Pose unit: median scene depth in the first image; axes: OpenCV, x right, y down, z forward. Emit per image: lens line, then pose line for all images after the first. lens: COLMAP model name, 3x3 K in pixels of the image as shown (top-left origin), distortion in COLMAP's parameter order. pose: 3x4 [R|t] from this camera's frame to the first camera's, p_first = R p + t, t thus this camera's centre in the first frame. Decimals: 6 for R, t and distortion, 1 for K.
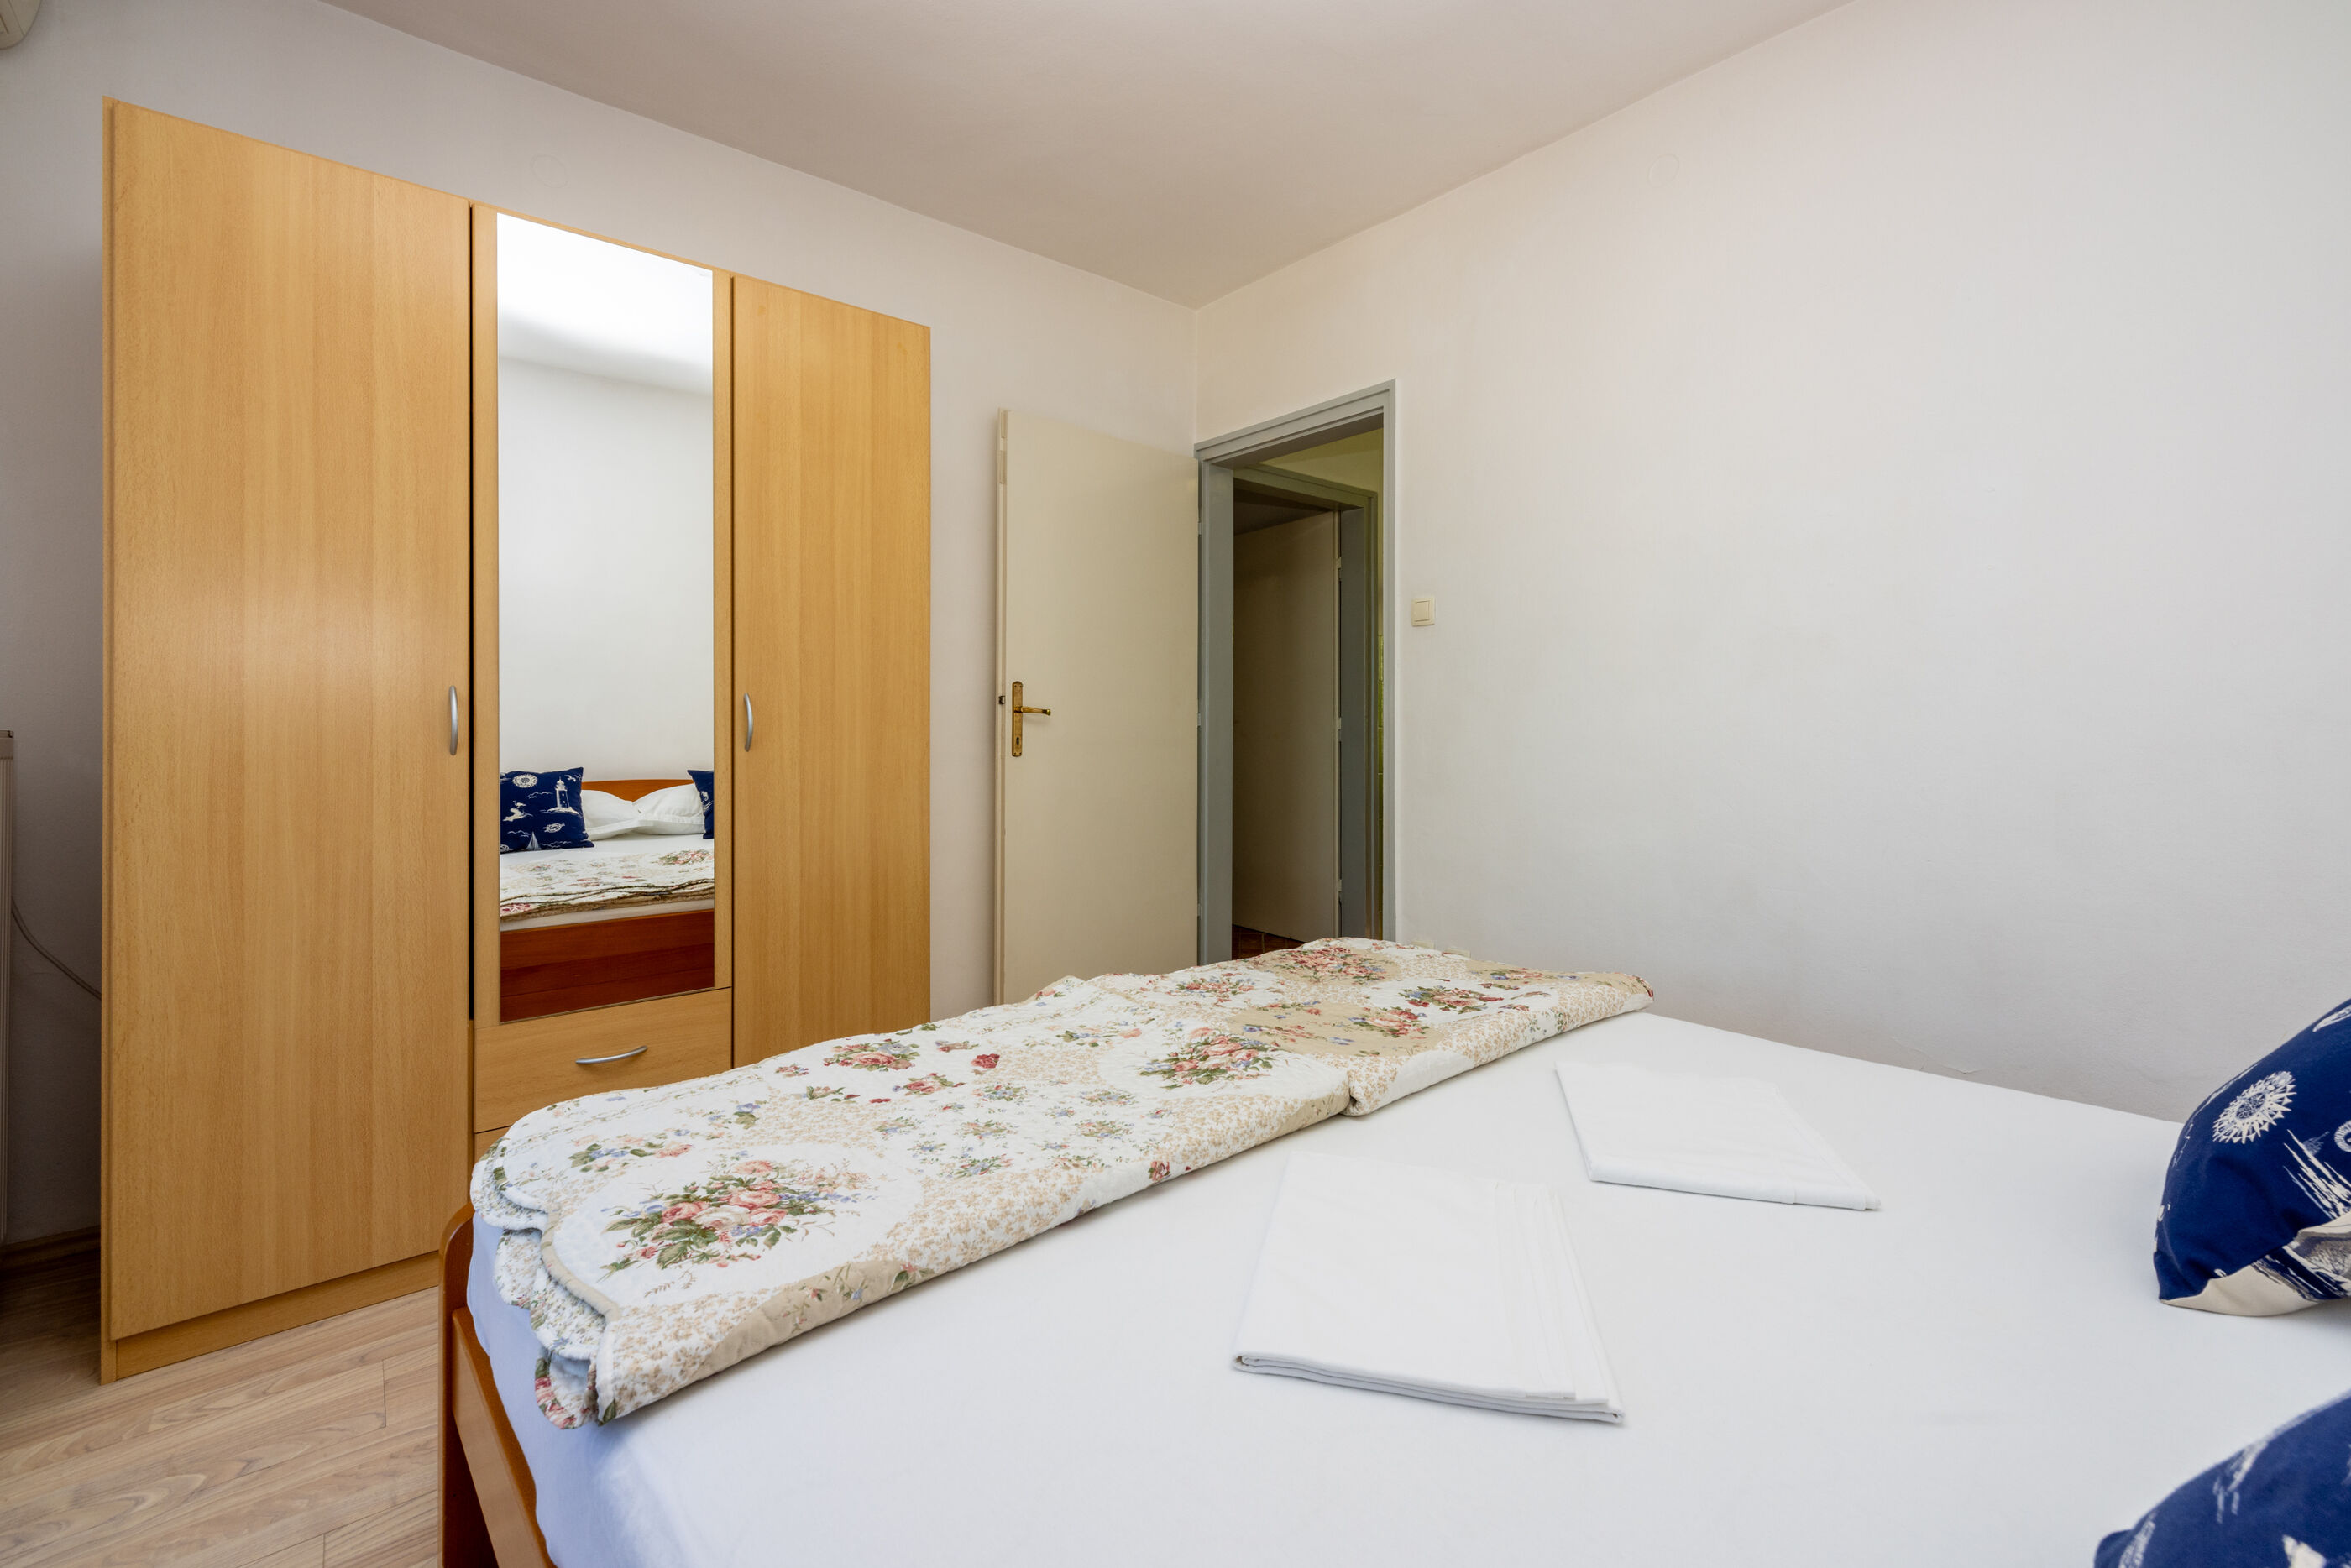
lens RADIAL K [[1008.3, 0, 1181.5], [0, 1008.3, 720.3], [0, 0, 1]] dist [-0.001758, -0.000203]
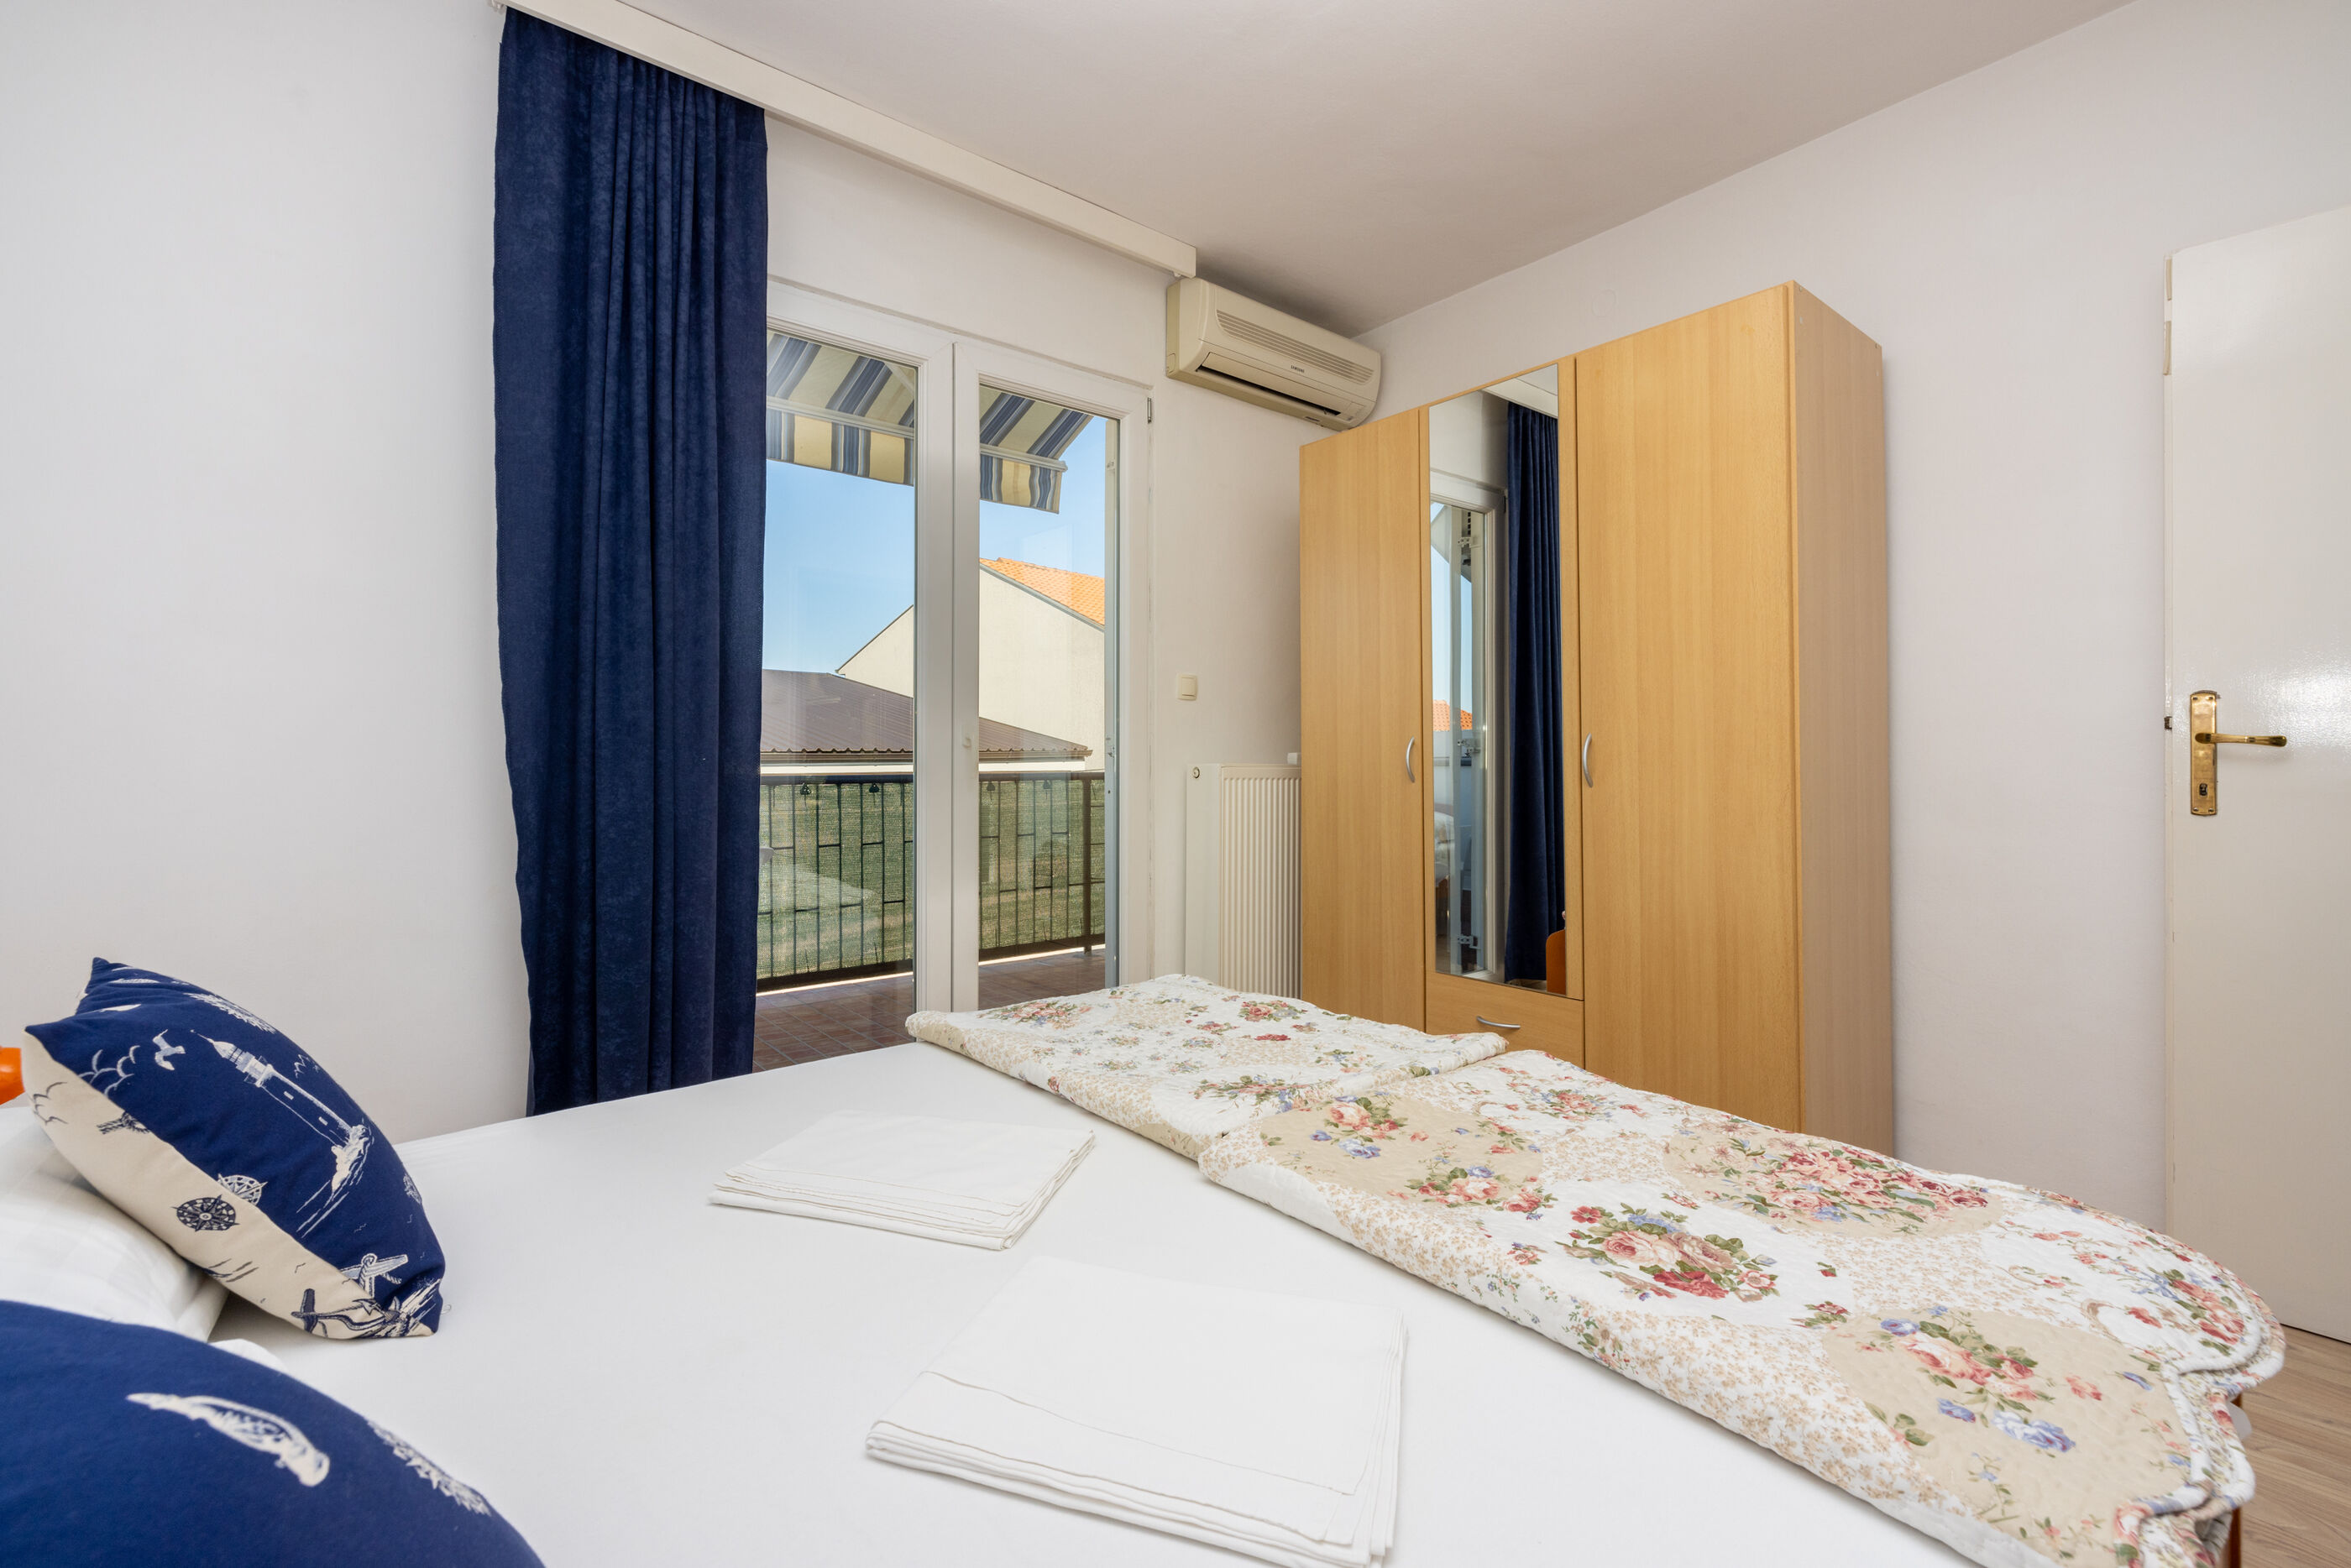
lens RADIAL K [[1004.7, 0, 1175.8], [0, 1004.7, 757.1], [0, 0, 1]] dist [-0.000628, 0.000341]
pose [[-0.025668, -0.002316, -0.999668, 1.106148], [0.005207, 0.999983, -0.002450, -0.002043], [0.999657, -0.005268, -0.025656, 0.977500]]
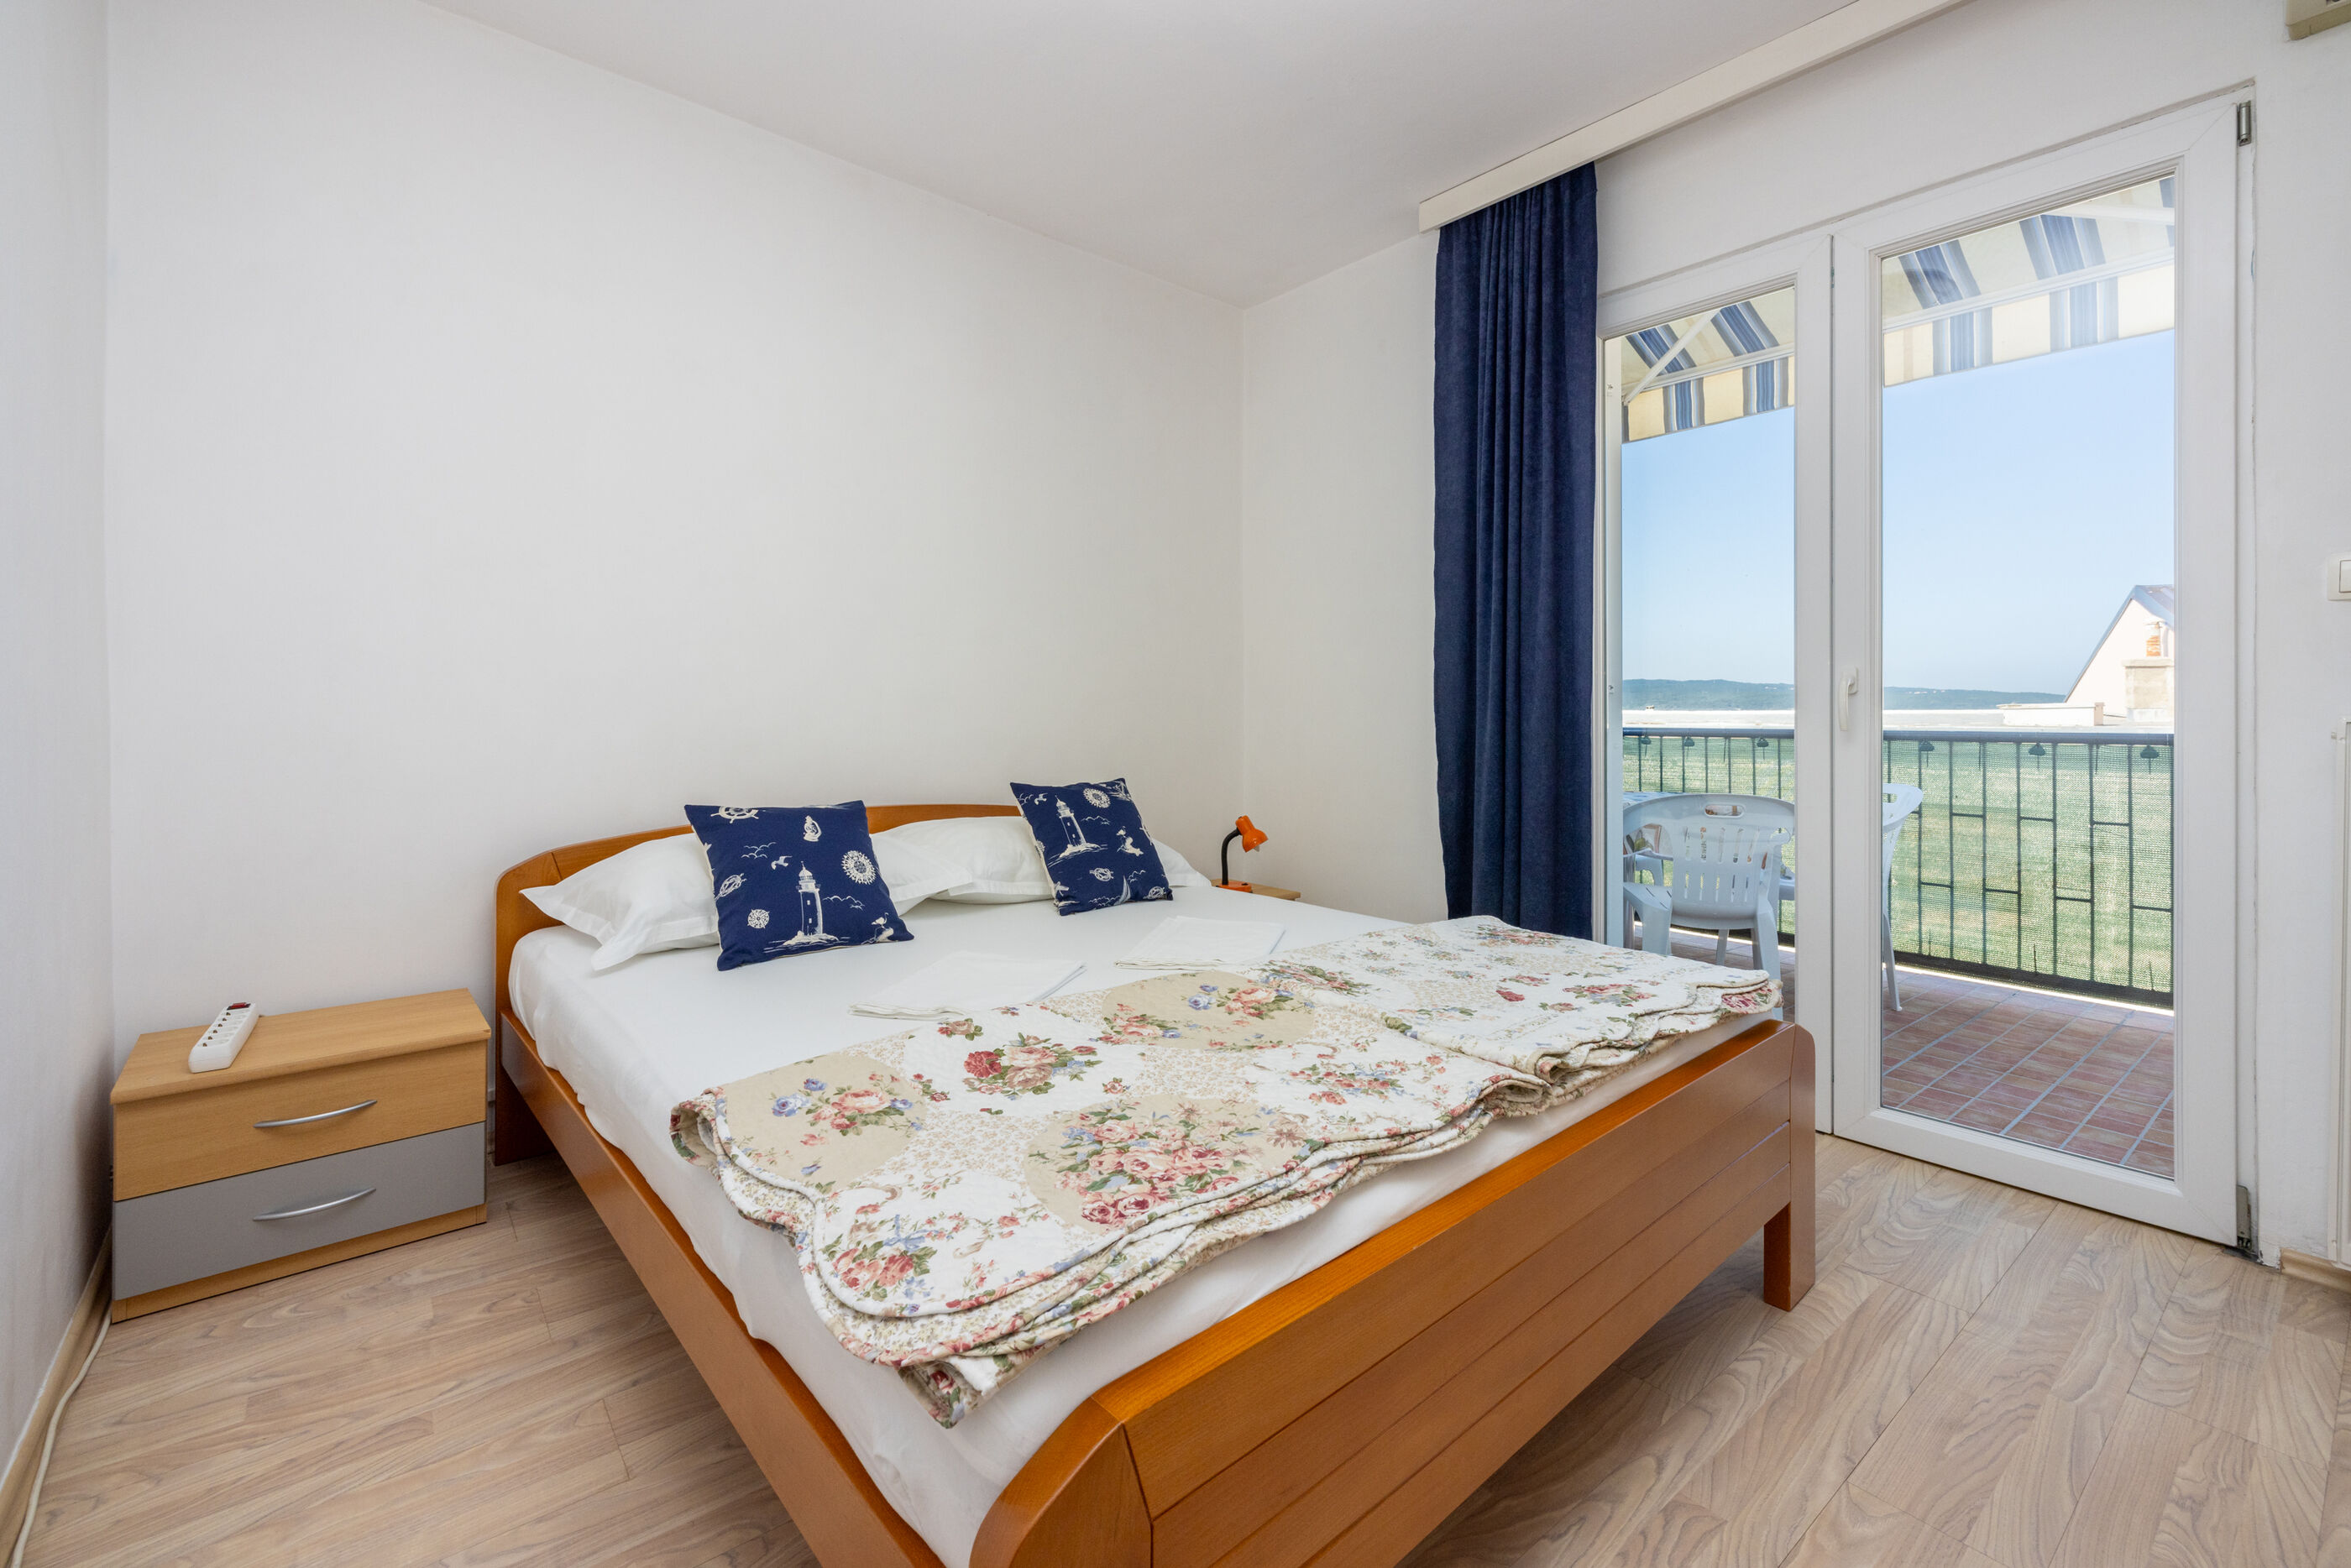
lens RADIAL K [[1008.3, 0, 1181.5], [0, 1008.3, 720.3], [0, 0, 1]] dist [-0.001758, -0.000203]
pose [[-0.999927, -0.004933, 0.011011, 0.191635], [-0.004927, 0.999988, 0.000495, 0.018912], [-0.011013, 0.000441, -0.999939, 2.322442]]
